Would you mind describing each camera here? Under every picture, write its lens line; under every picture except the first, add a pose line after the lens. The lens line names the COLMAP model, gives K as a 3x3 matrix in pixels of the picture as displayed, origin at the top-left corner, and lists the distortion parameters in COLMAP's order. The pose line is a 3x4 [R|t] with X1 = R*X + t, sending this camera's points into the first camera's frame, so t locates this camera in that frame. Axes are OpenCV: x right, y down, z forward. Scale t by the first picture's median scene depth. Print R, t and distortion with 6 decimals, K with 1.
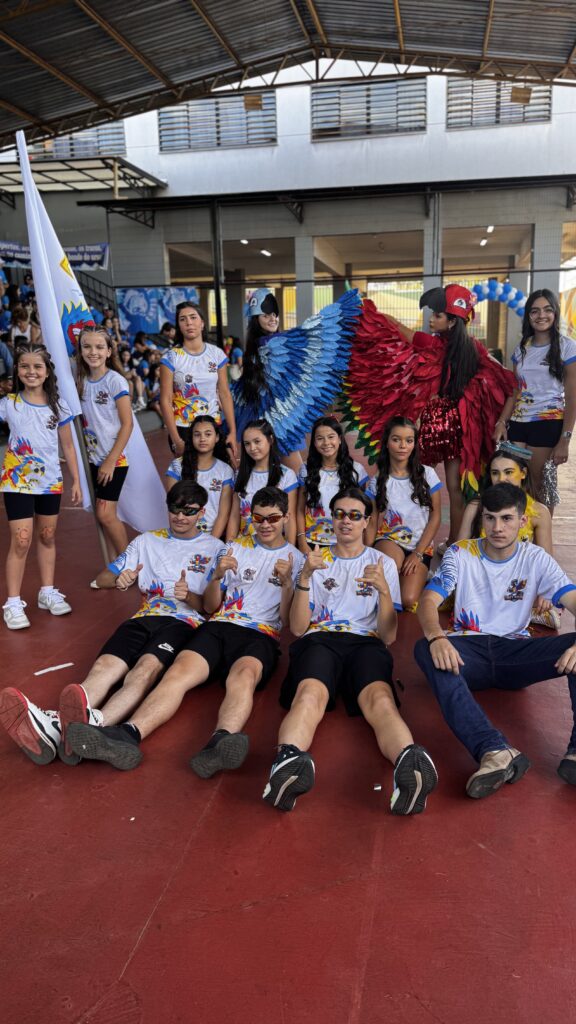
lens RADIAL K [[715.9, 0, 289.9], [0, 715.9, 505.2], [0, 0, 1]] dist [0.065592, -0.079242]
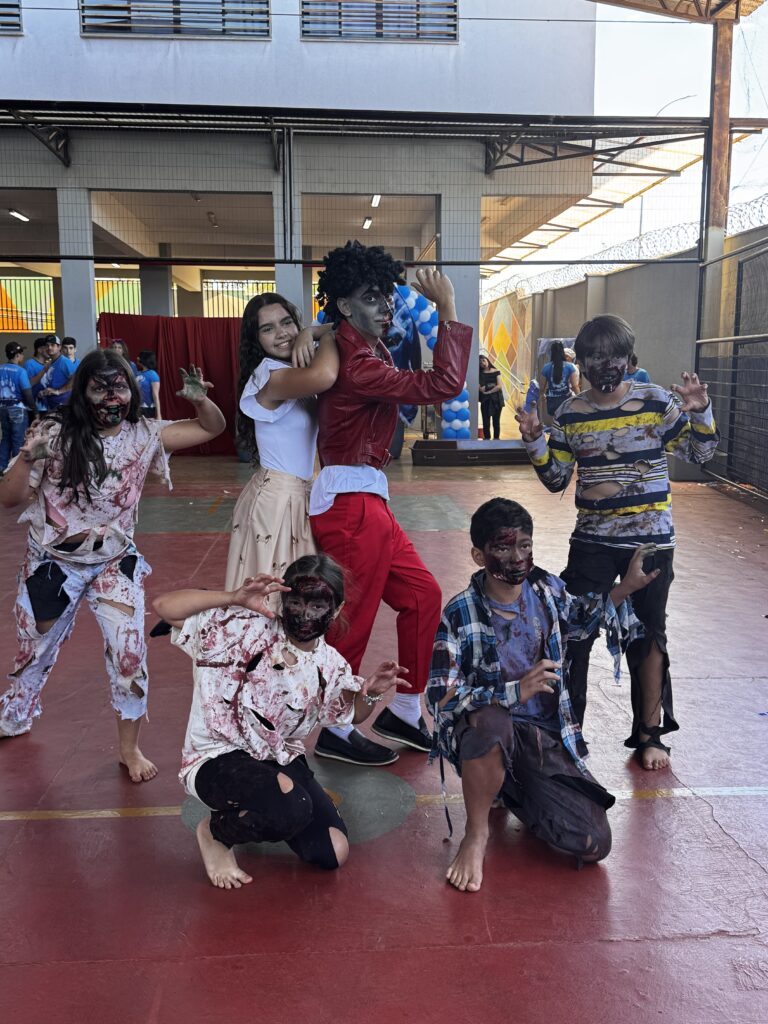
lens RADIAL K [[1035.1, 0, 384.0], [0, 1035.1, 512.0], [0, 0, 1]] dist [-0.001570, -0.014014]
pose [[0.965271, -0.011150, 0.261011, 0.046646], [0.032729, 0.996379, -0.078475, -0.035734], [-0.259191, 0.084292, 0.962141, 0.153375]]
